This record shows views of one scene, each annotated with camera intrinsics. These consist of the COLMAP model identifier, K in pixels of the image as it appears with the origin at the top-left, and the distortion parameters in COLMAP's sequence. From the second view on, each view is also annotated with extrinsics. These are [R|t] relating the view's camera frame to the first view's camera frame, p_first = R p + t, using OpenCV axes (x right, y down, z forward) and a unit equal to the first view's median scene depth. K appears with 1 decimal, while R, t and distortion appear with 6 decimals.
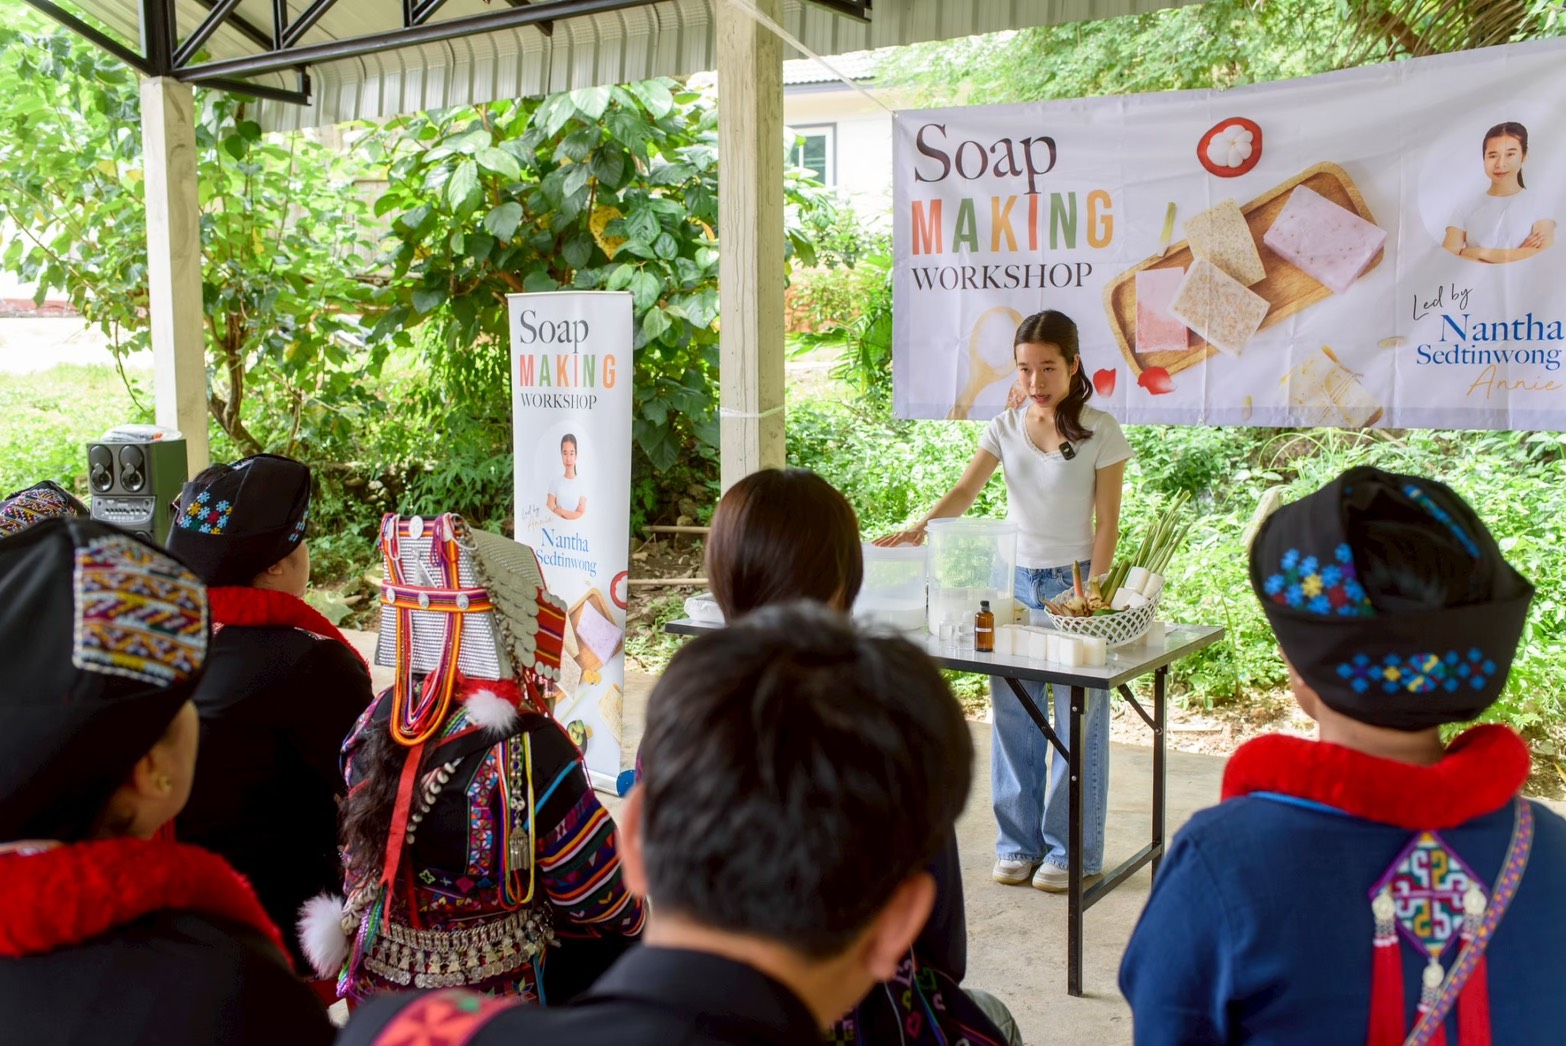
lens RADIAL K [[1662.4, 0, 783.0], [0, 1662.4, 523.0], [0, 0, 1]] dist [0.006288, 0.004533]
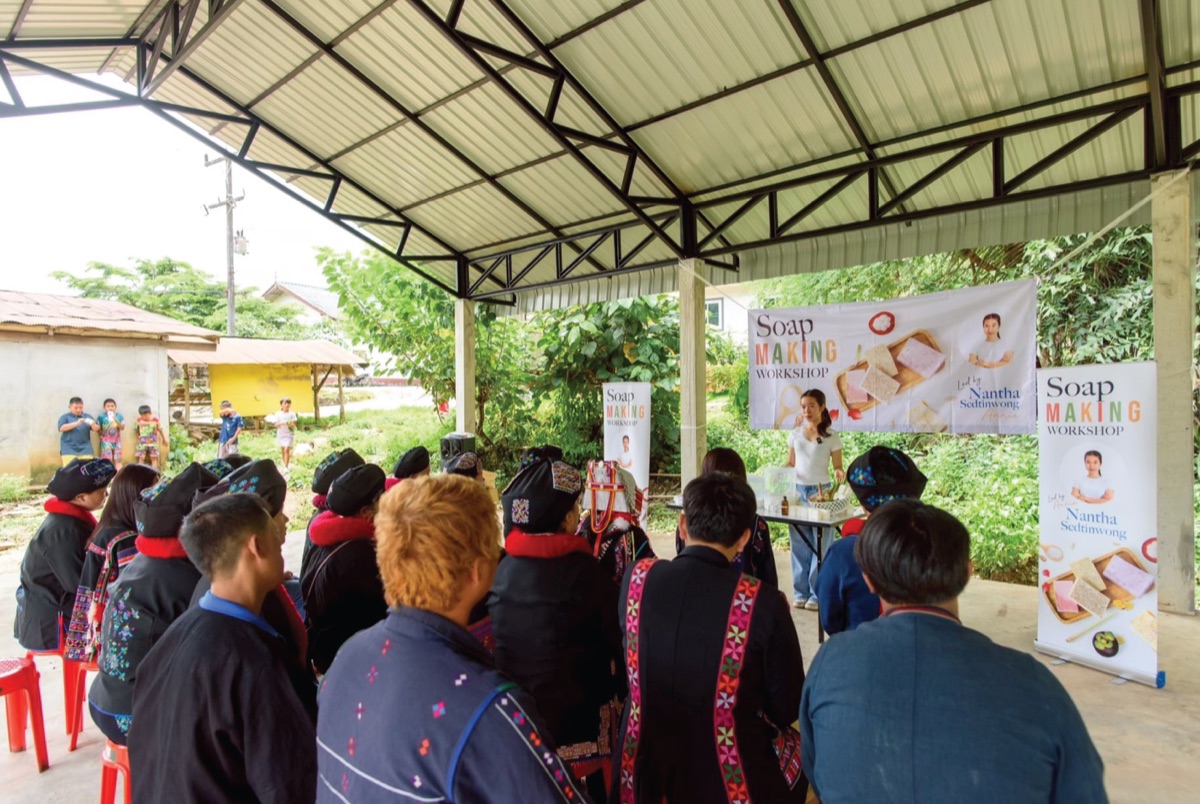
lens RADIAL K [[778.9, 0, 602.6], [0, 778.9, 388.6], [0, 0, 1]] dist [0.027476, -0.000144]
pose [[0.992652, -0.009350, -0.120645, -0.009401], [-0.004117, 0.993824, -0.110892, 0.006429], [0.120937, 0.110574, 0.986482, -0.151852]]
